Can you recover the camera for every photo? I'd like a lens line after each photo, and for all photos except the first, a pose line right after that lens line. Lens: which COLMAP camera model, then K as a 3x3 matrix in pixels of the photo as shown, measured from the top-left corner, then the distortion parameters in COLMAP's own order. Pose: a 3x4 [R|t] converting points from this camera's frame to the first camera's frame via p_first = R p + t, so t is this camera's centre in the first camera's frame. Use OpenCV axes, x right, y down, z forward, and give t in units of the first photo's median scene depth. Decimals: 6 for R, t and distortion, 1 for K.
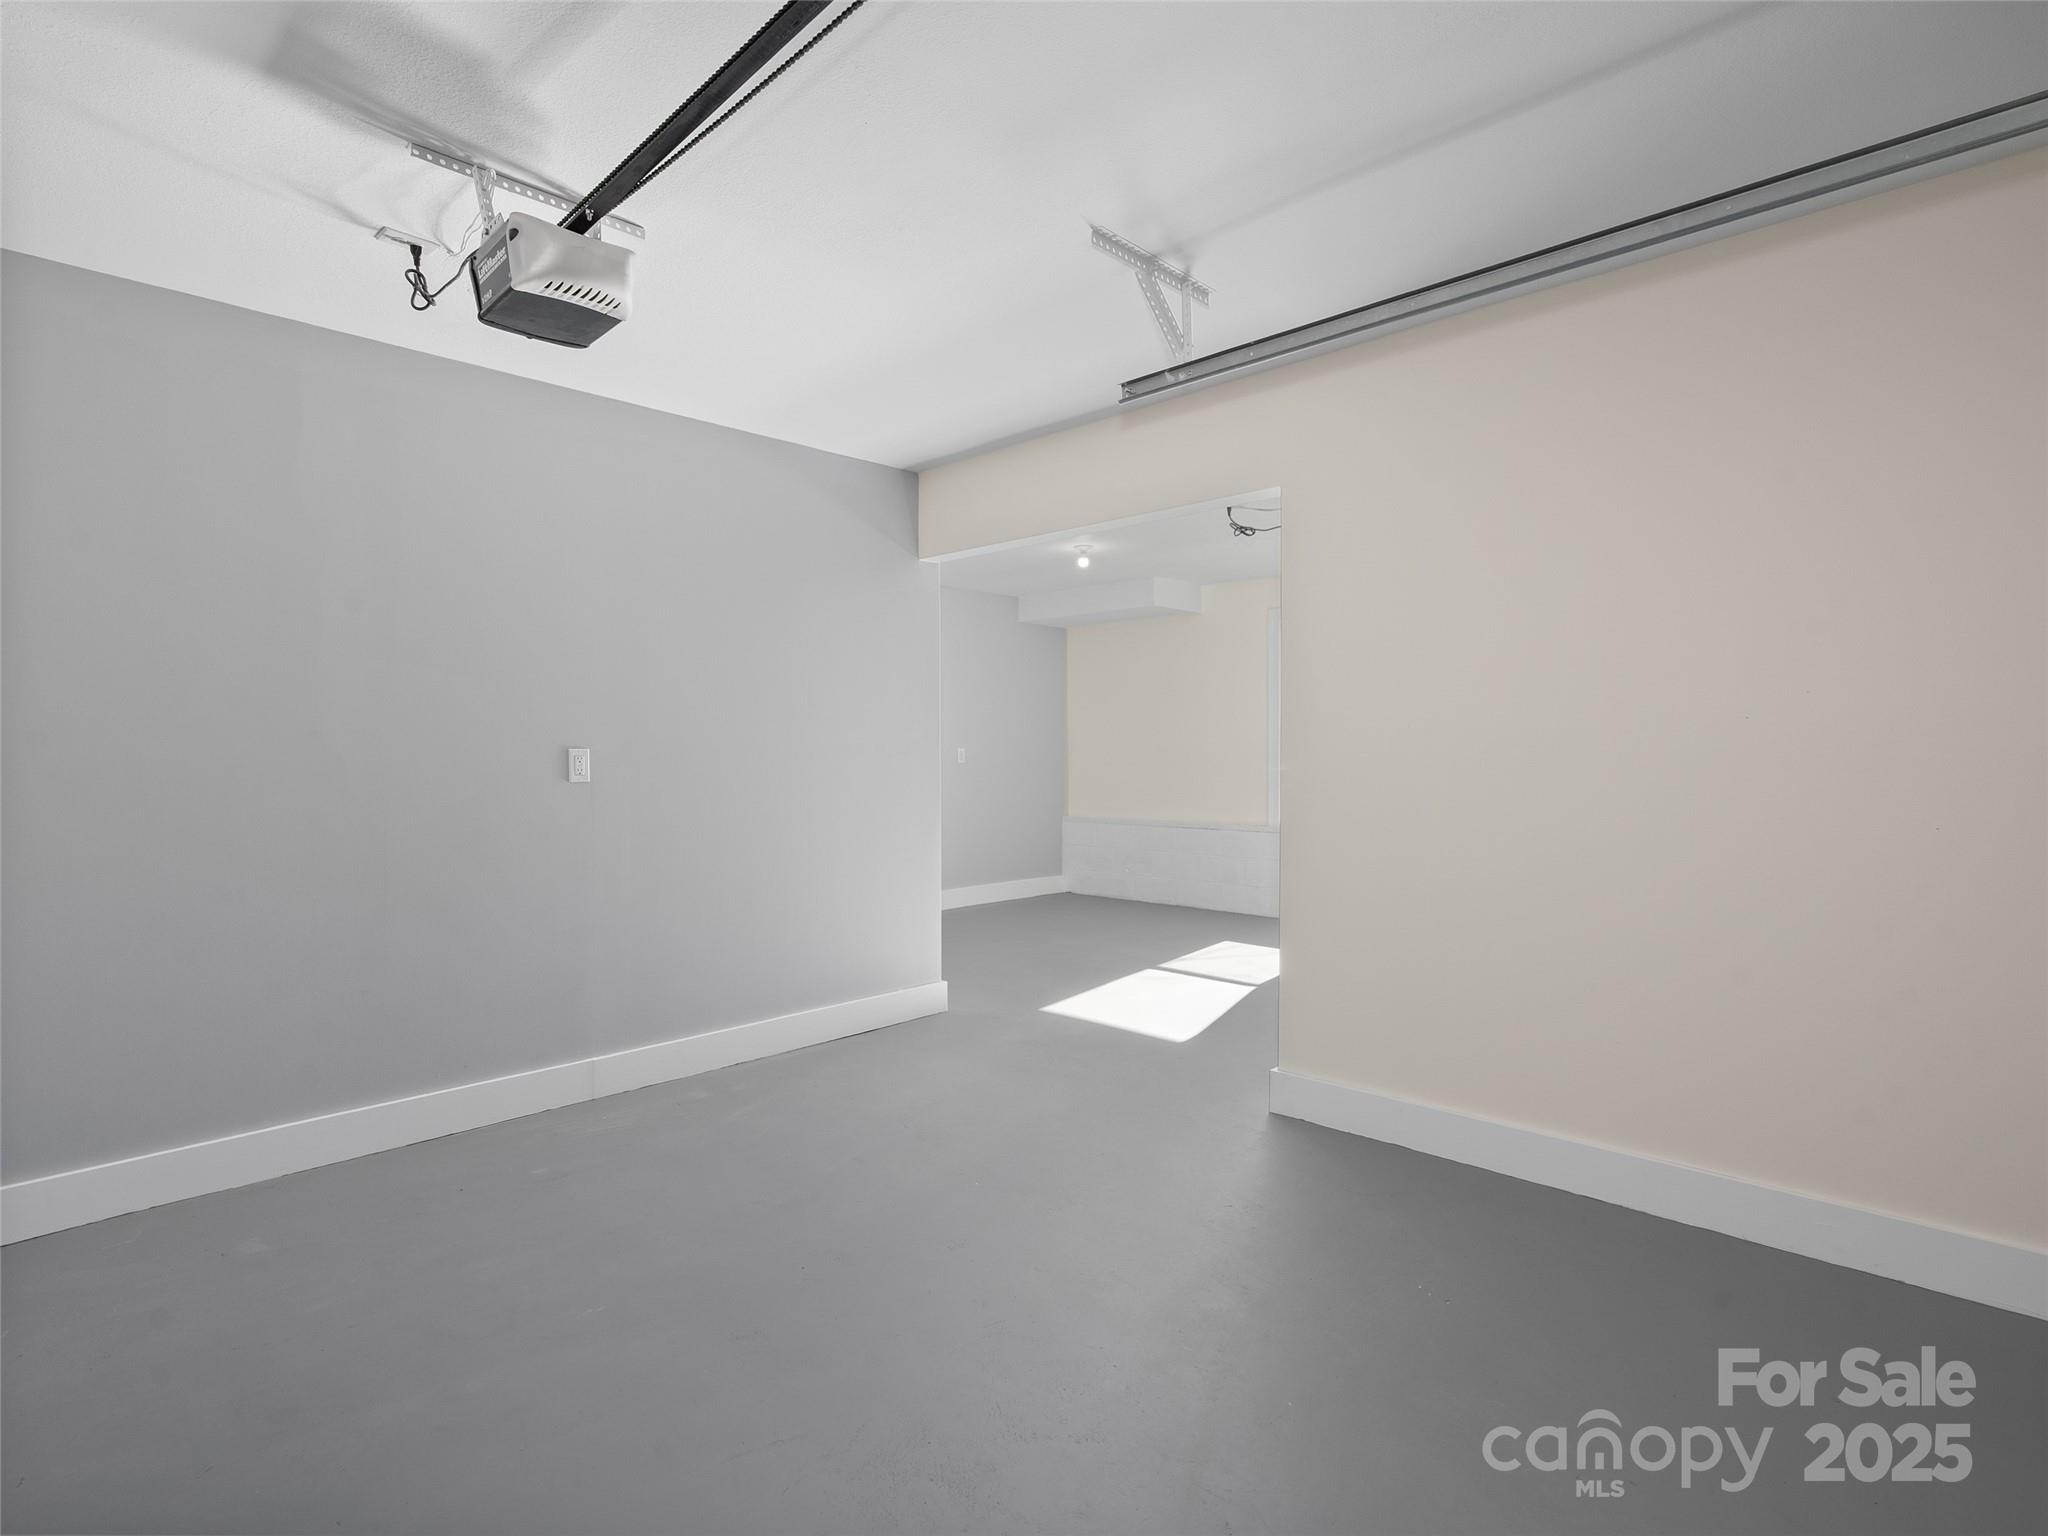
lens RADIAL K [[1061.4, 0, 1024.0], [0, 1061.4, 768.0], [0, 0, 1]] dist [-0.001680, 0.001050]
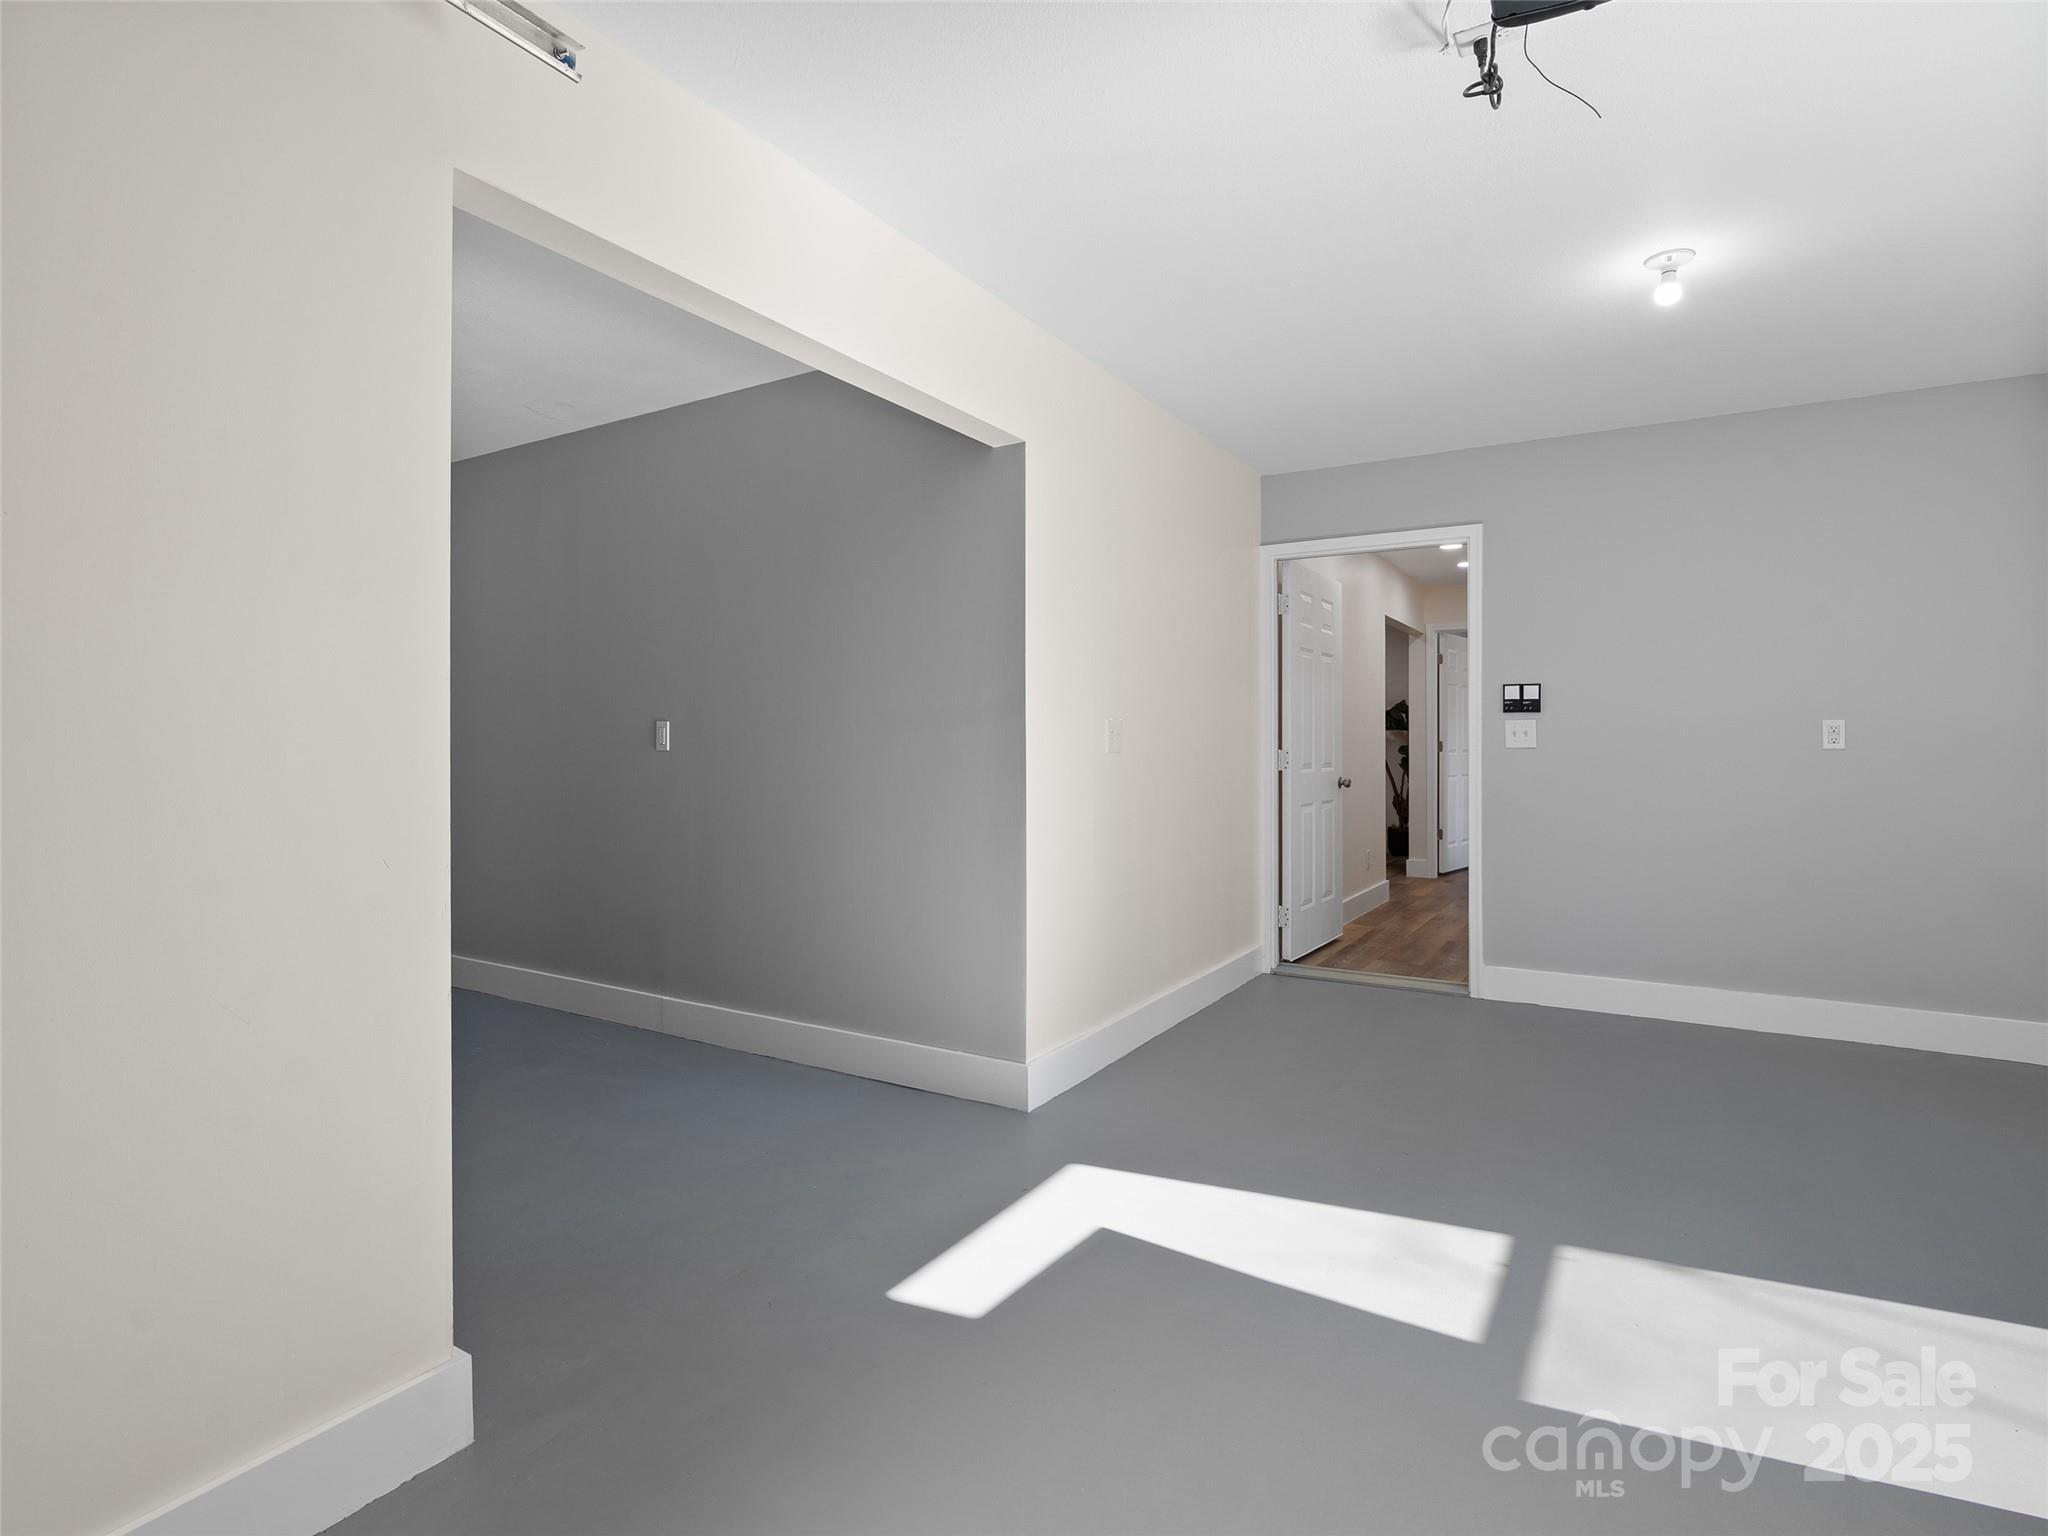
lens RADIAL K [[1061.4, 0, 1024.0], [0, 1061.4, 768.0], [0, 0, 1]] dist [-0.001680, 0.001050]
pose [[0.232093, 0.010952, -0.972632, 0.627258], [-0.016935, 0.999831, 0.007217, 0.013571], [0.972546, 0.014796, 0.232239, 0.919253]]
